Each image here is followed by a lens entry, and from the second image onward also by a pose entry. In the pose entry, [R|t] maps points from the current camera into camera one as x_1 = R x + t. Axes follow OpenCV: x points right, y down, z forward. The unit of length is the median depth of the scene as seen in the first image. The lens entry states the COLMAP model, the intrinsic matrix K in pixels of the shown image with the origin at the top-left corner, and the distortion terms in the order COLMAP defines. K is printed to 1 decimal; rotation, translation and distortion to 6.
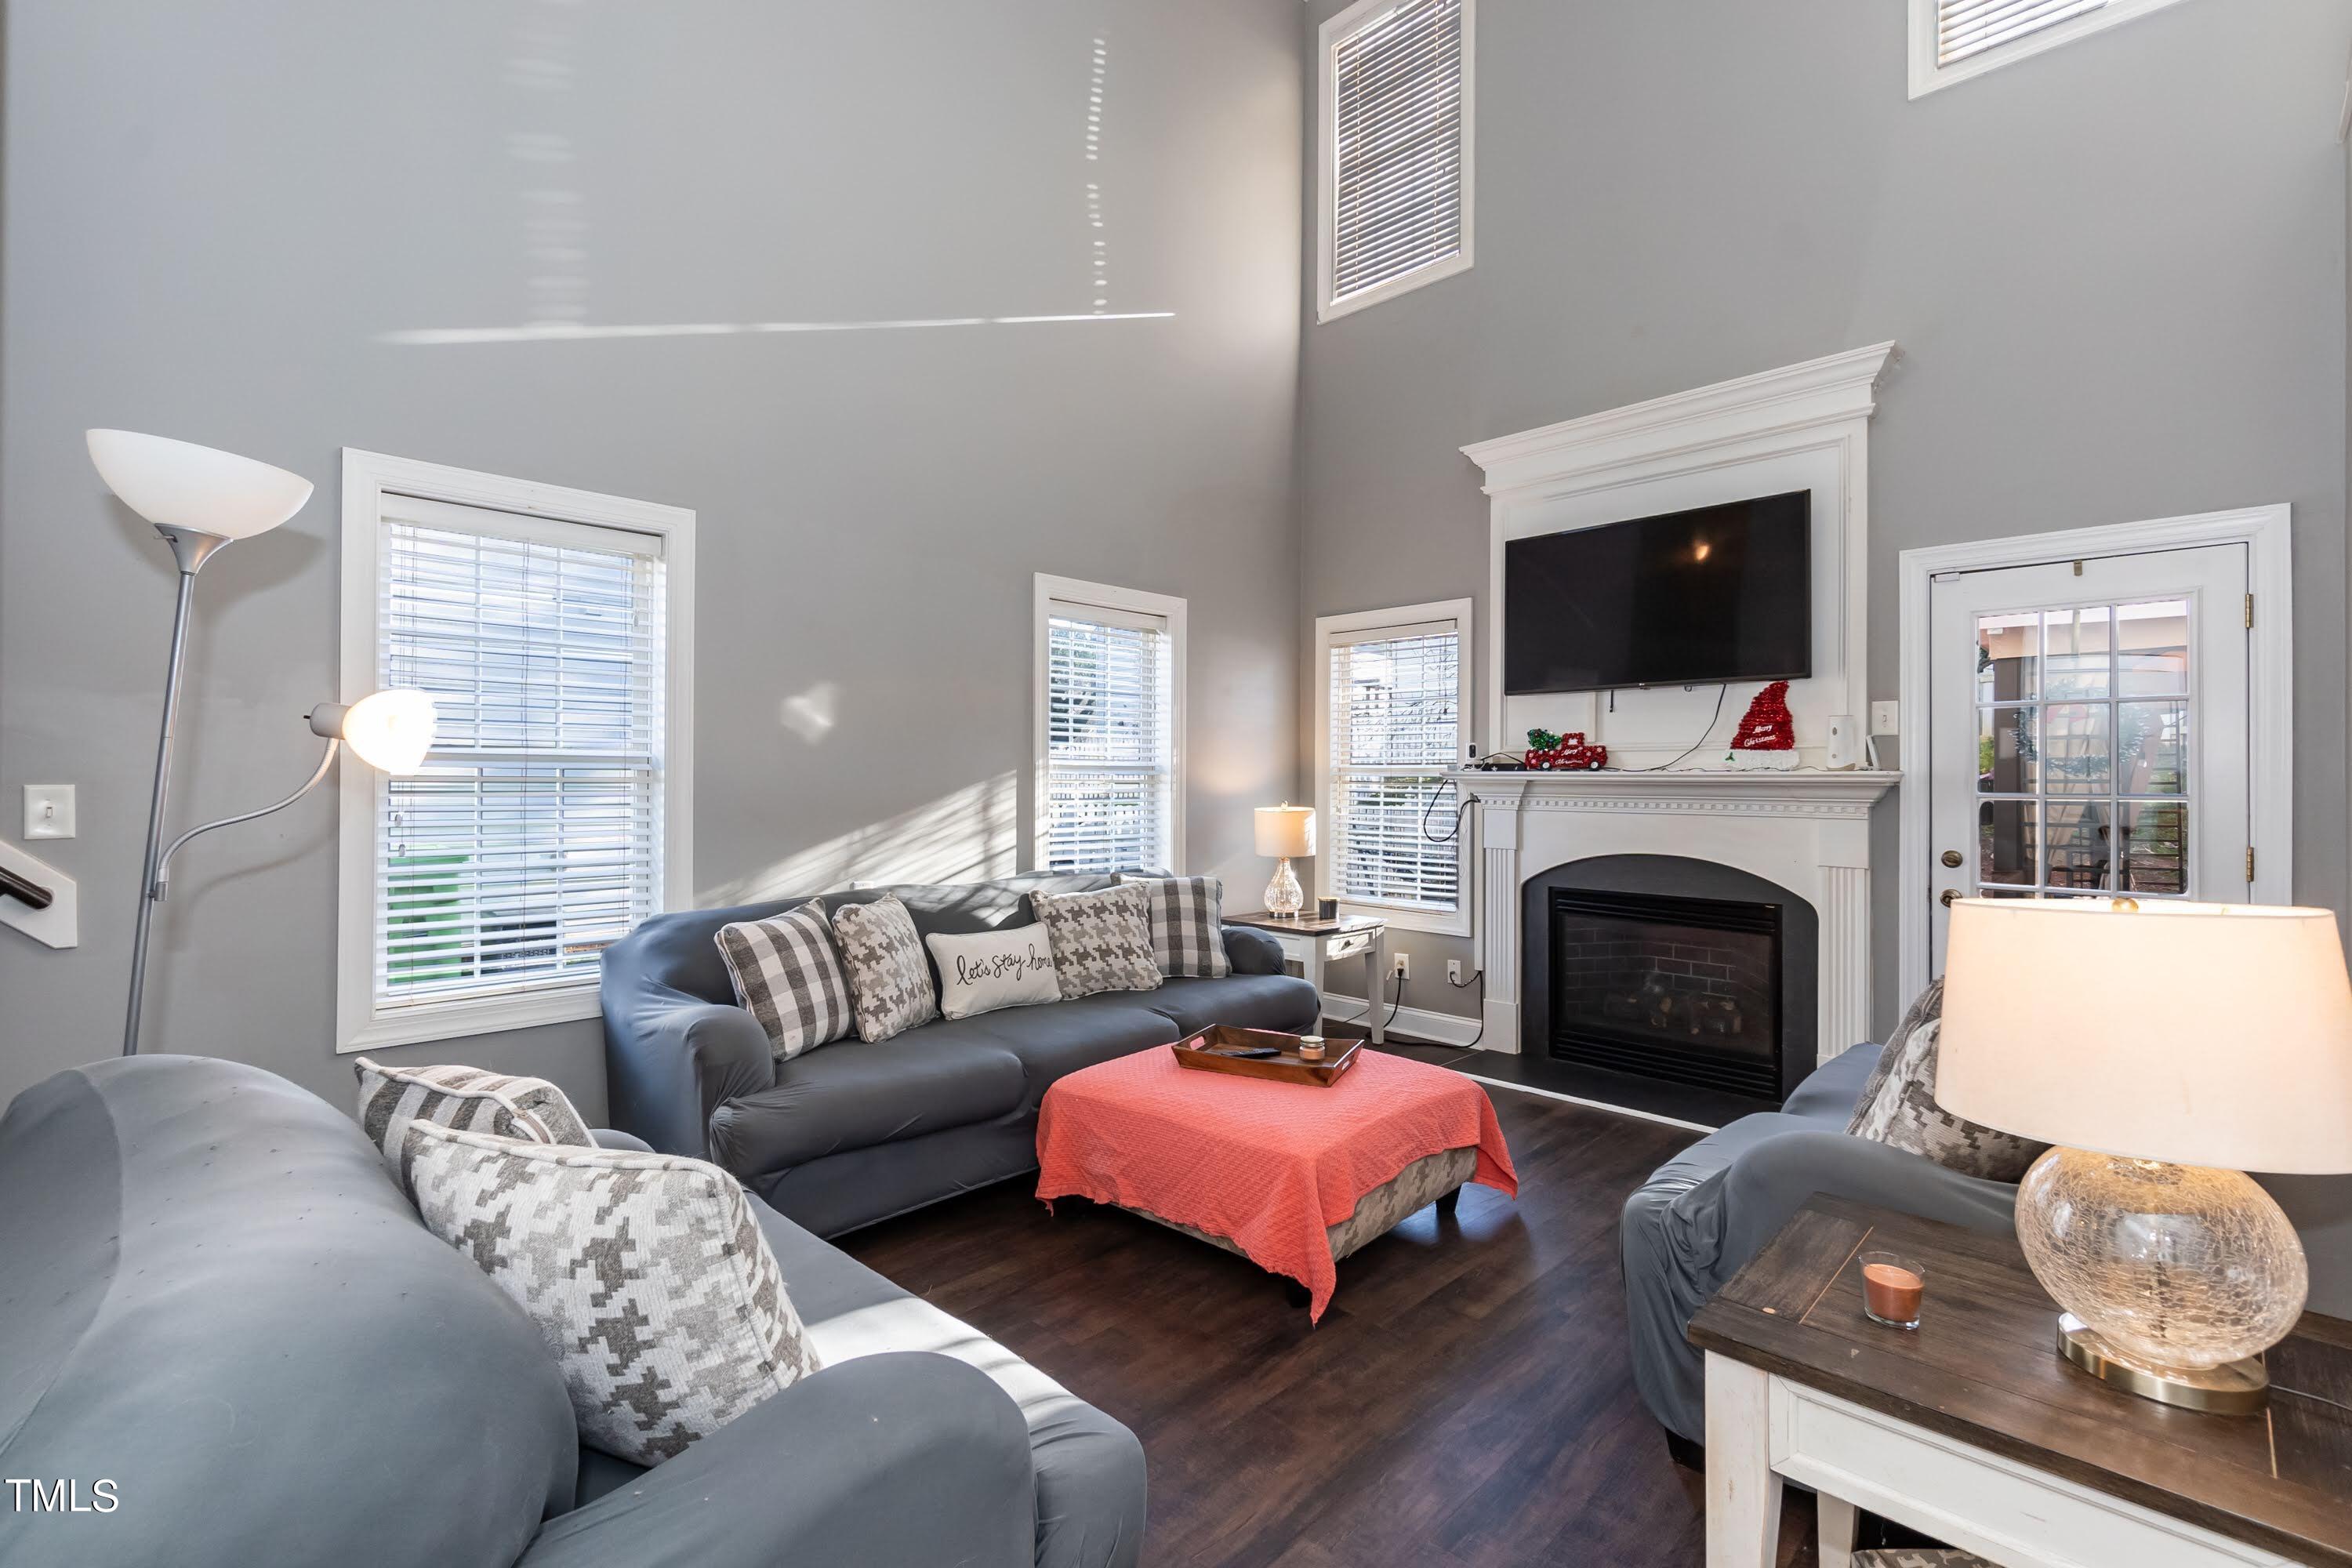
lens RADIAL K [[1051.5, 0, 1175.1], [0, 1051.5, 771.2], [0, 0, 1]] dist [0.003417, 0.000033]
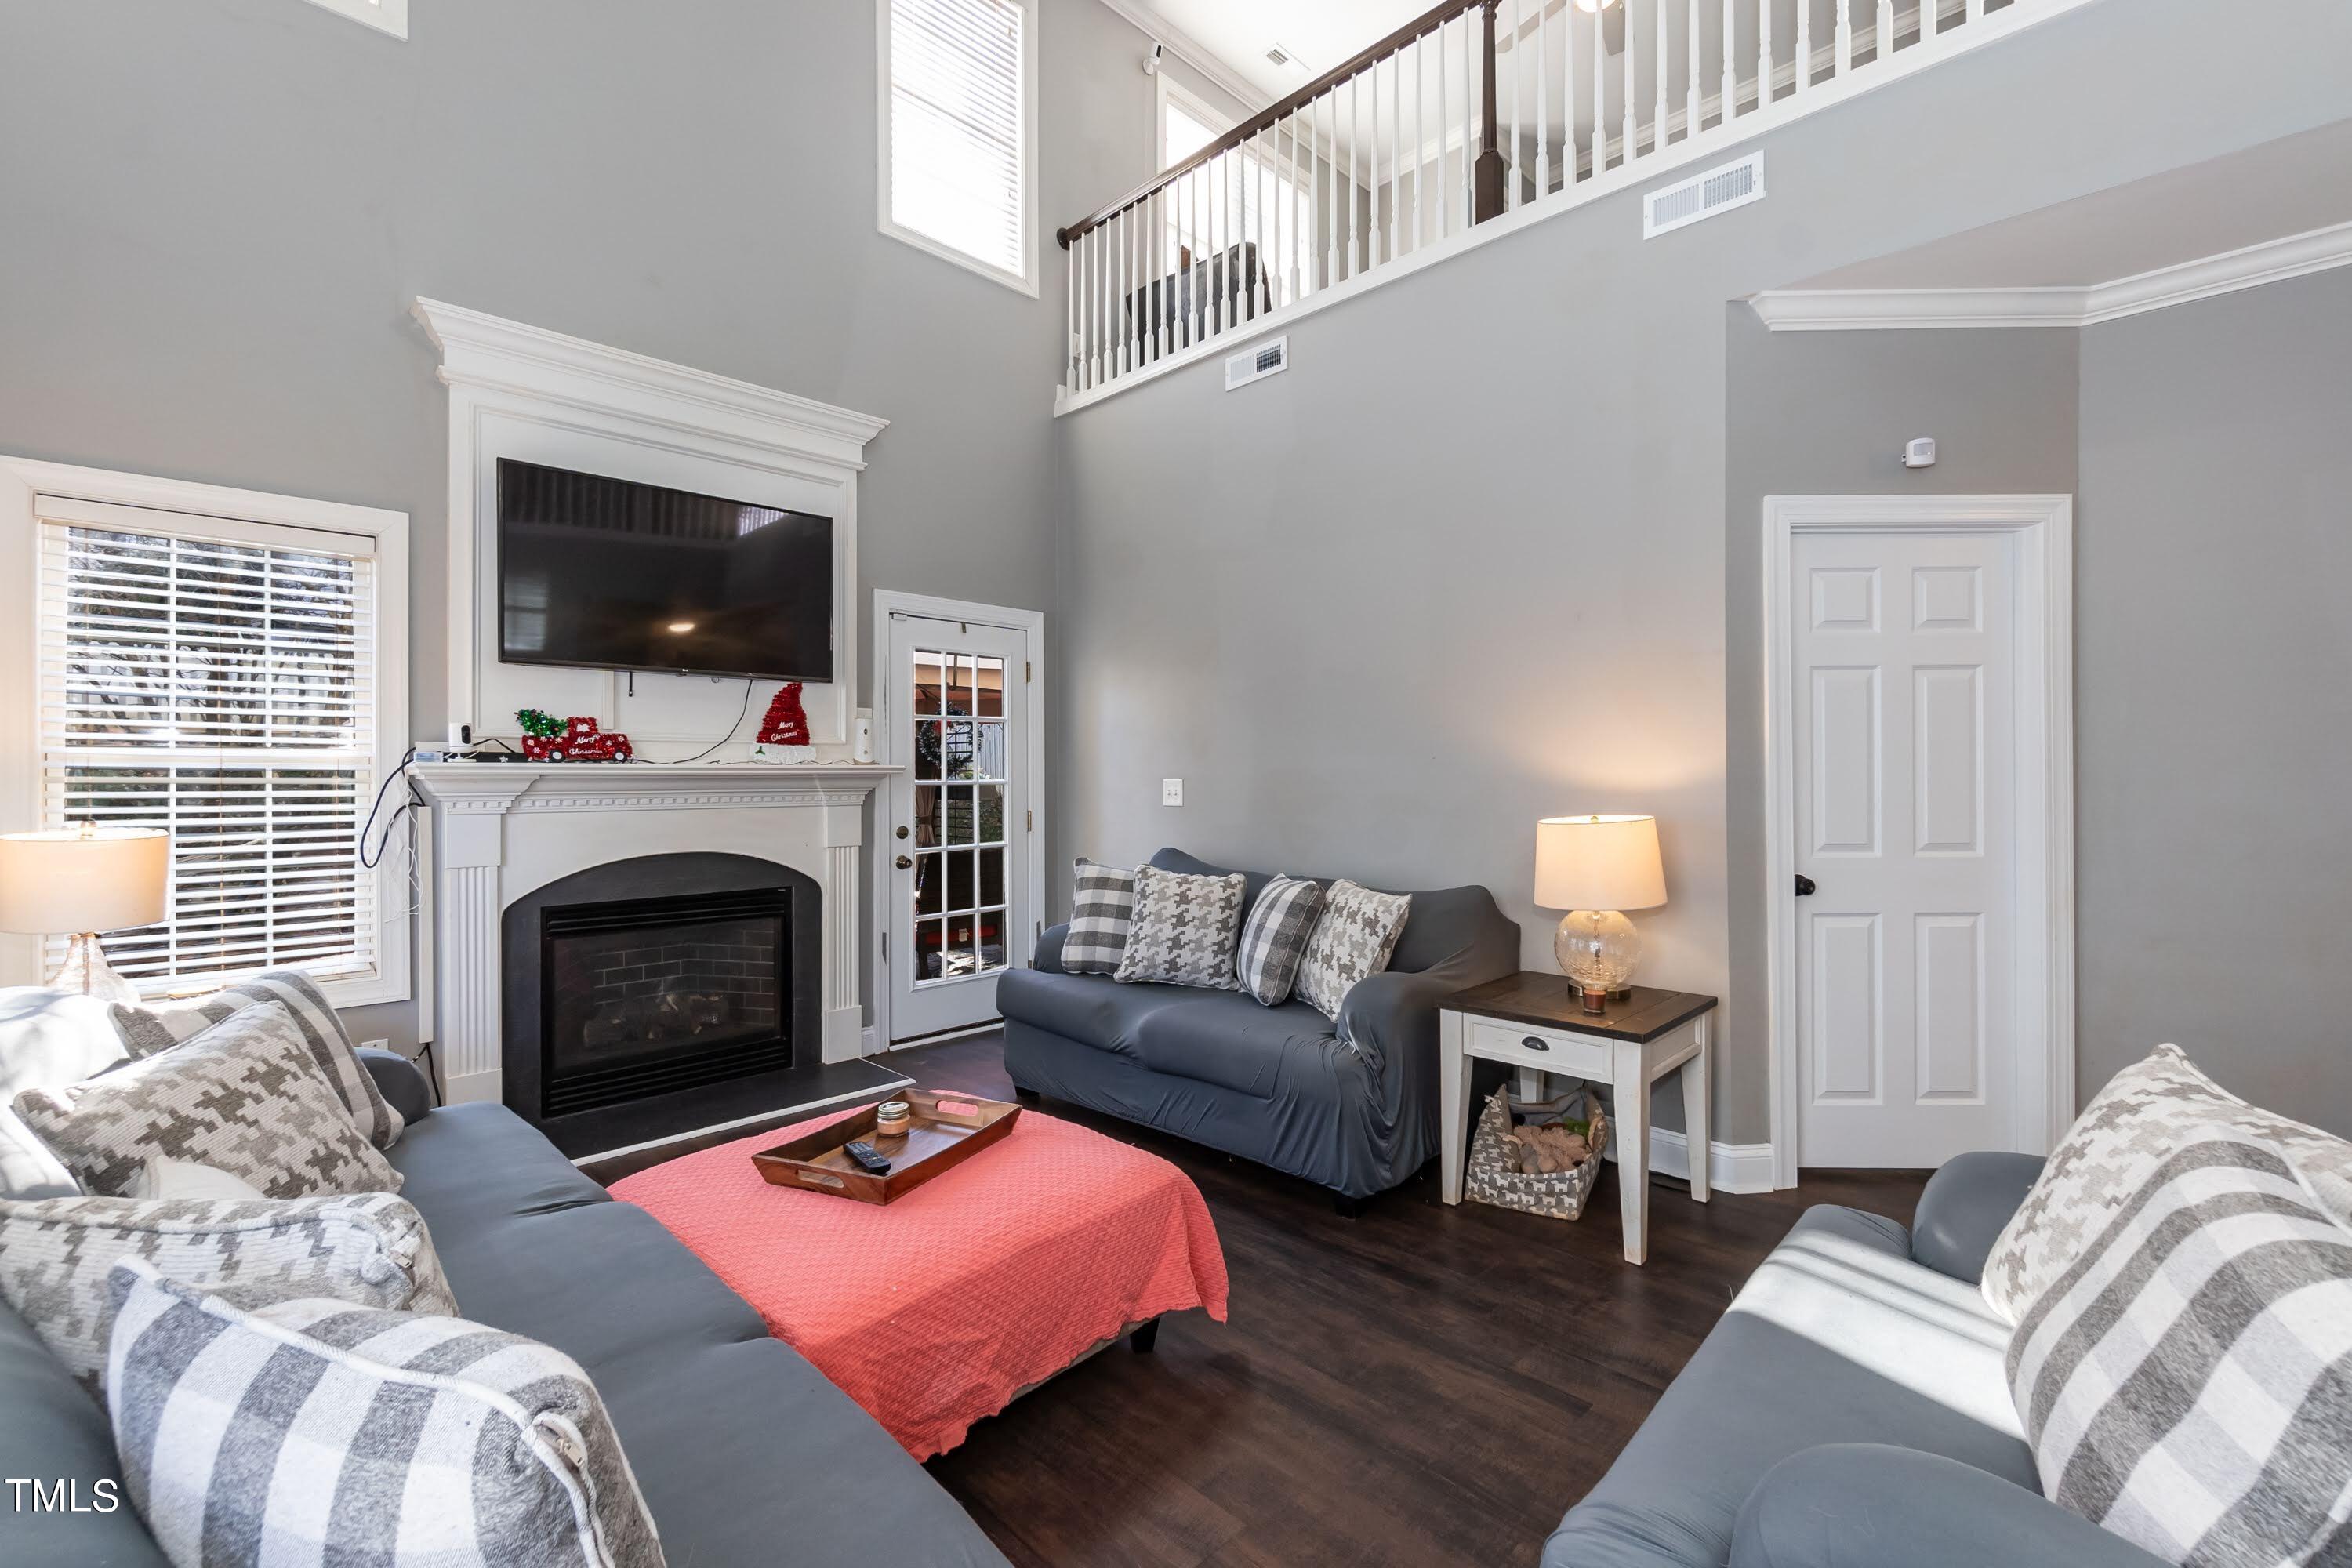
lens RADIAL K [[1008.8, 0, 1164.9], [0, 1008.8, 765.9], [0, 0, 1]] dist [-0.000151, -0.000069]
pose [[0.014628, 0.001917, 0.999891, -0.467972], [-0.006049, 0.999980, -0.001829, 0.000991], [-0.999875, -0.006022, 0.014640, 0.596185]]
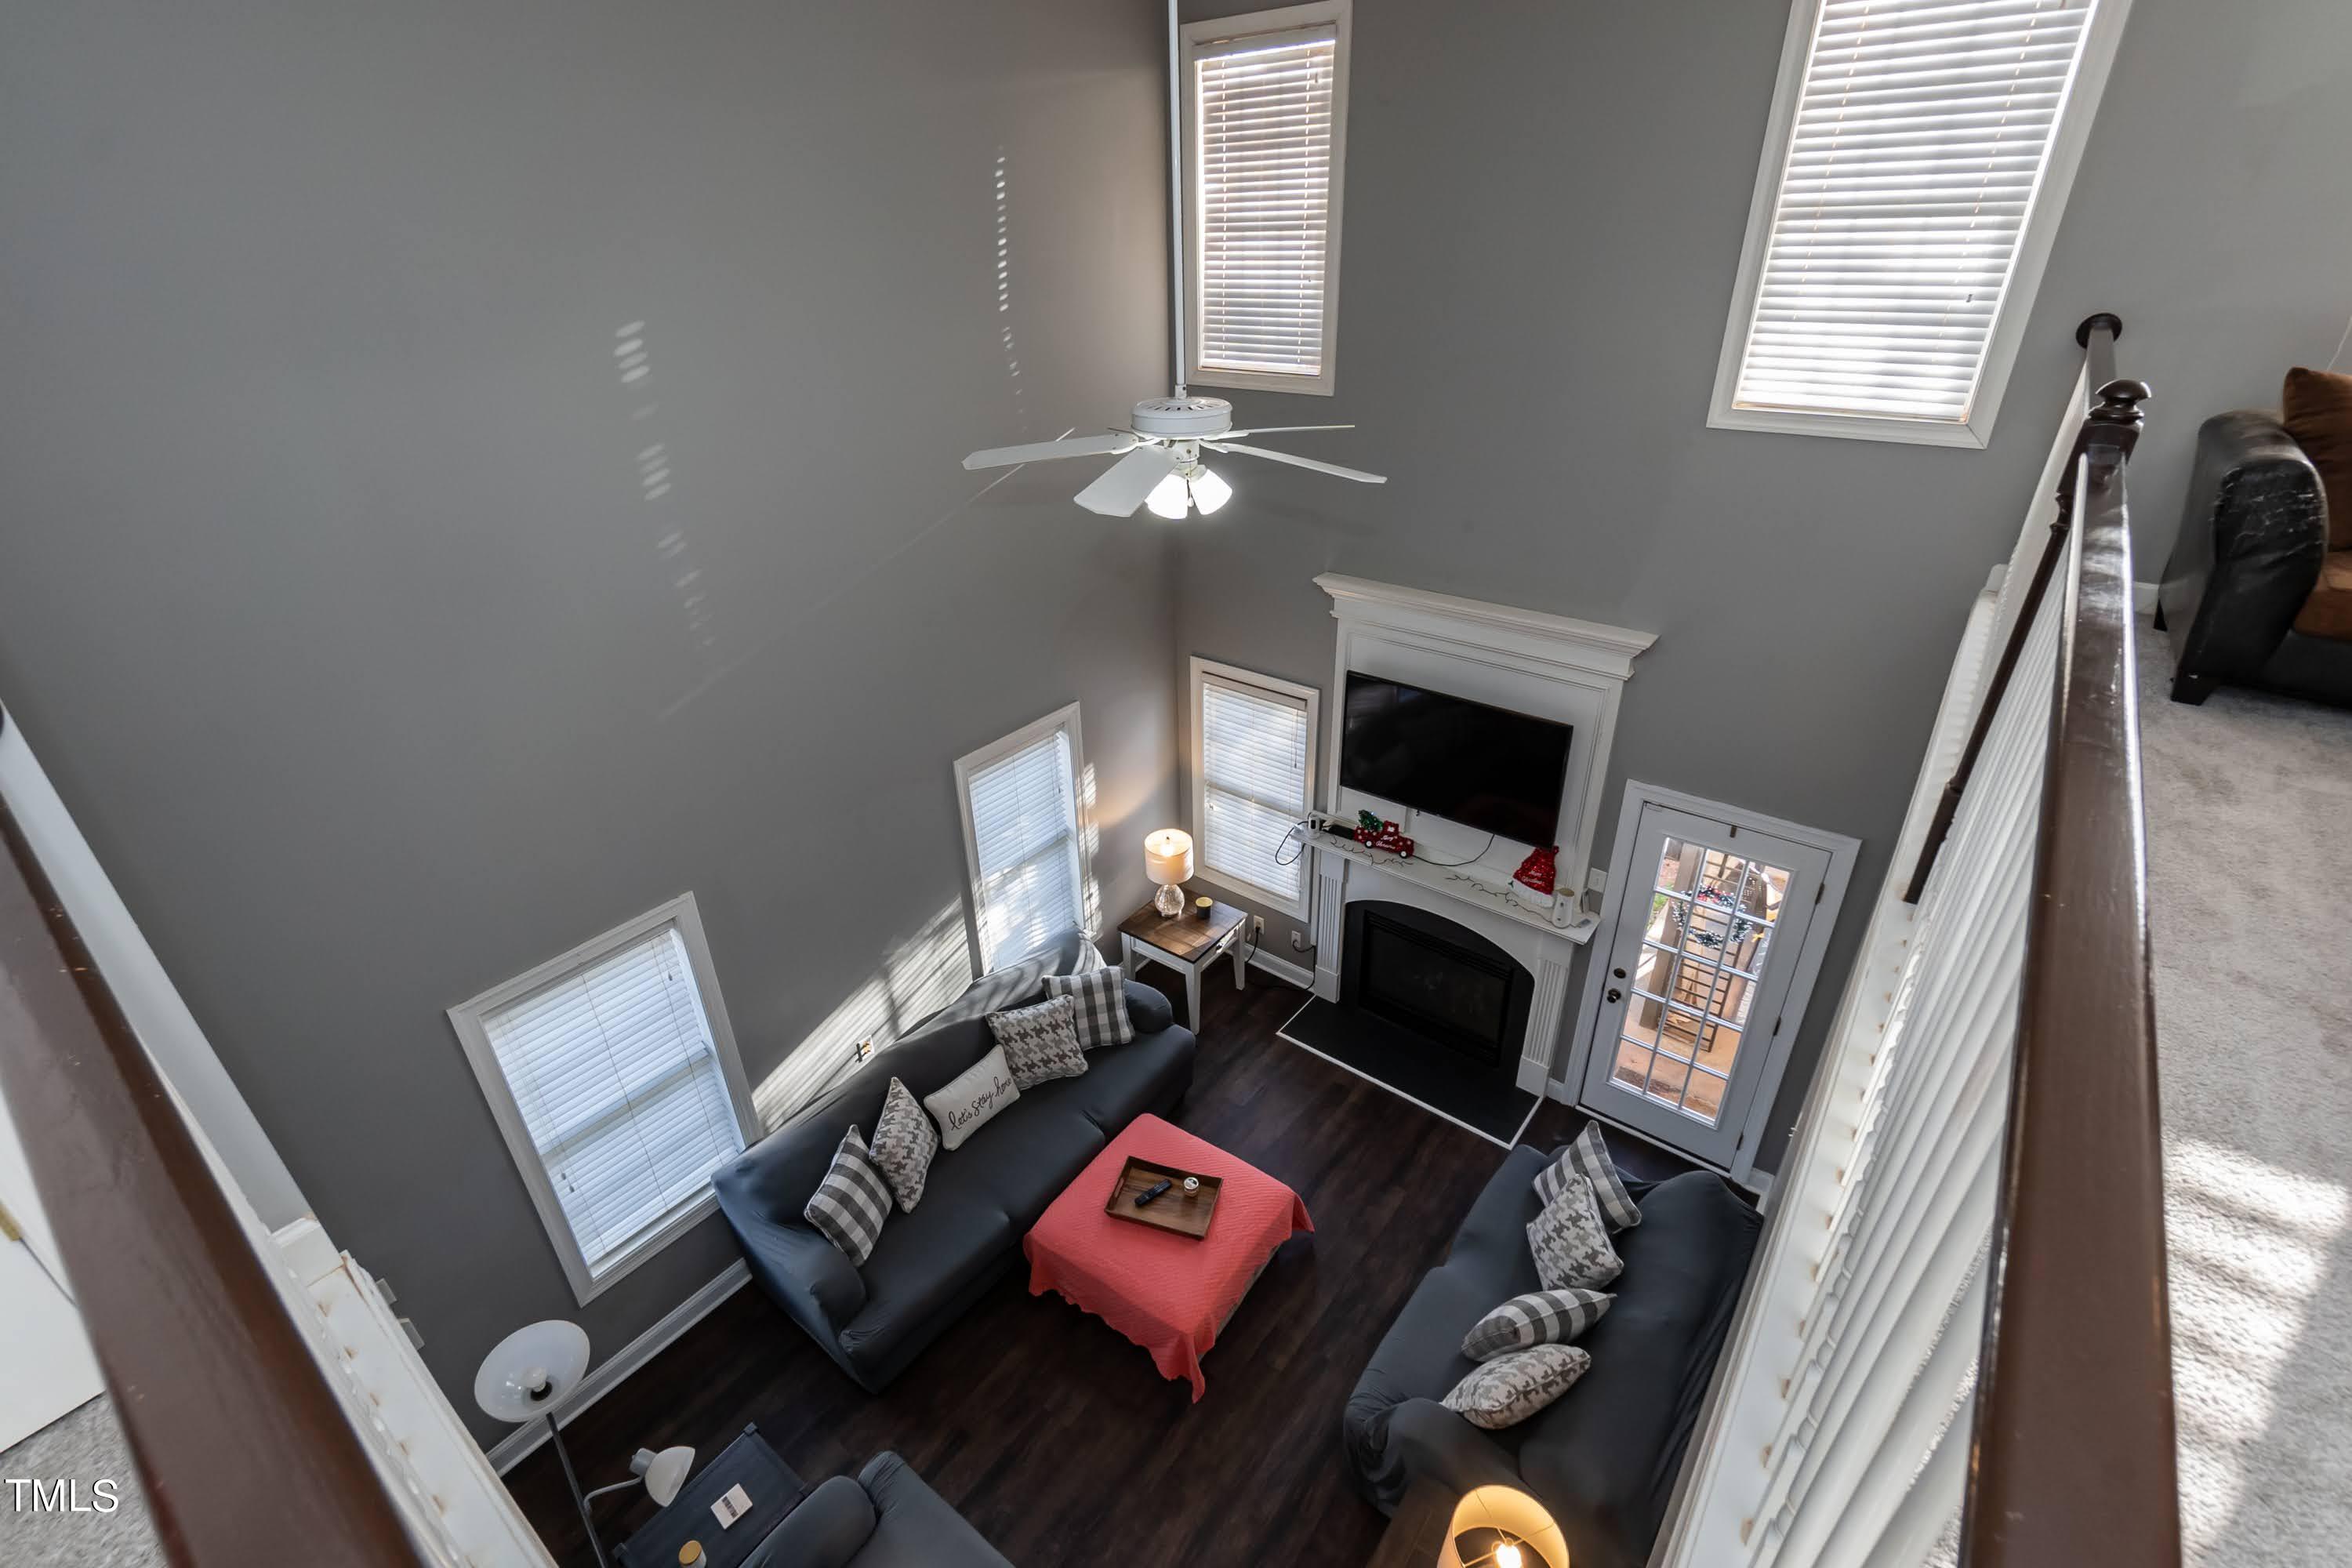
lens RADIAL K [[1038.6, 0, 1173.9], [0, 1038.6, 758.1], [0, 0, 1]] dist [-0.001564, -0.000048]
pose [[0.993258, -0.075763, 0.087743, 0.011700], [0.025984, 0.883131, 0.468406, -0.800076], [-0.112977, -0.462968, 0.879146, -0.061117]]
